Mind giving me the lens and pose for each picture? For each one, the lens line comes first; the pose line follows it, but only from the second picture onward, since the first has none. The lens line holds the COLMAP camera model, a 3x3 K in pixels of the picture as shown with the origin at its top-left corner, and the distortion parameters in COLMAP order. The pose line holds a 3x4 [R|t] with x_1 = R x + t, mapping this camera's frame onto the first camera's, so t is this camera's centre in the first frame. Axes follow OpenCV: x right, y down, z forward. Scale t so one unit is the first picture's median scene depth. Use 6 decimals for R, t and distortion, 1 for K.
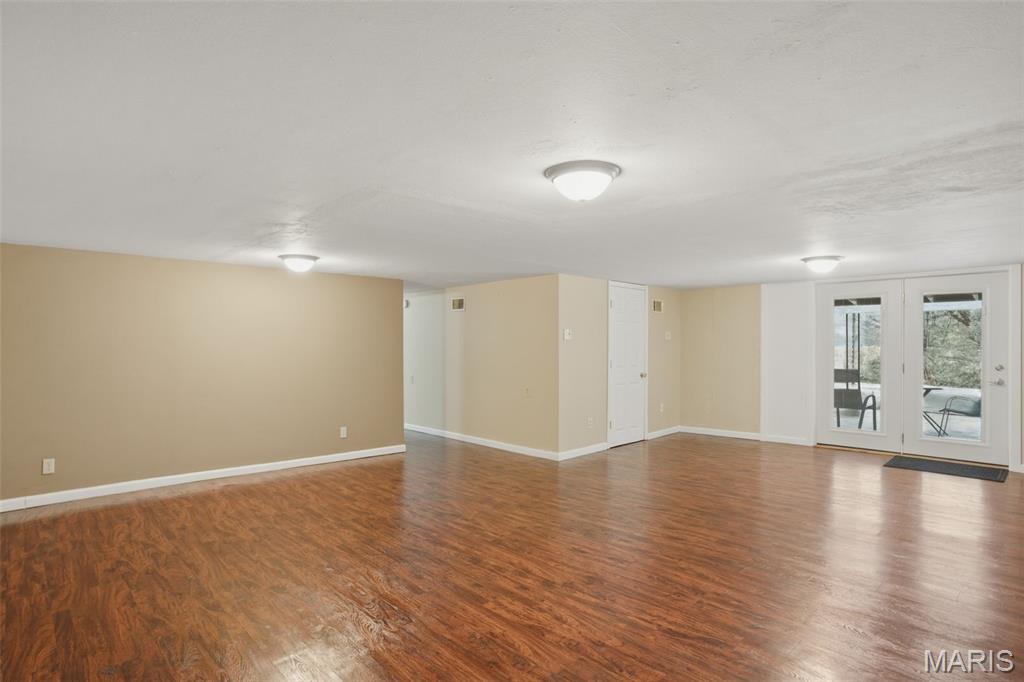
lens RADIAL K [[538.7, 0, 512.0], [0, 538.7, 341.0], [0, 0, 1]] dist [-0.074136, 0.041811]
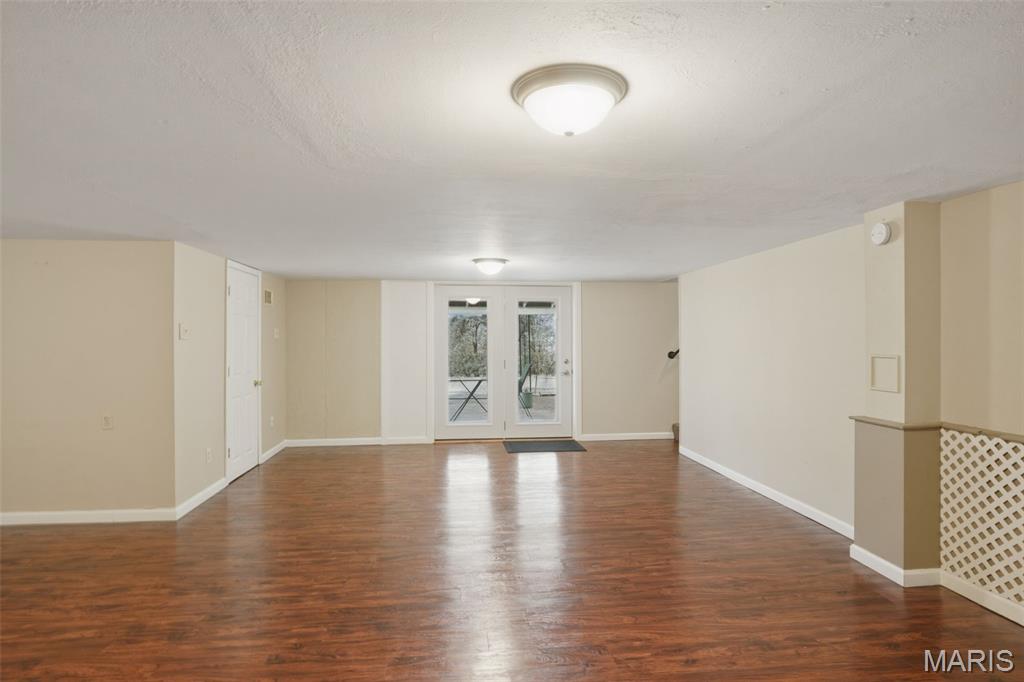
lens RADIAL K [[538.7, 0, 512.0], [0, 538.7, 341.0], [0, 0, 1]] dist [-0.074136, 0.041811]
pose [[0.618428, -0.002565, 0.785837, -0.169433], [-0.004135, 0.999970, 0.006517, -0.006592], [-0.785830, -0.007279, 0.618399, 0.266430]]
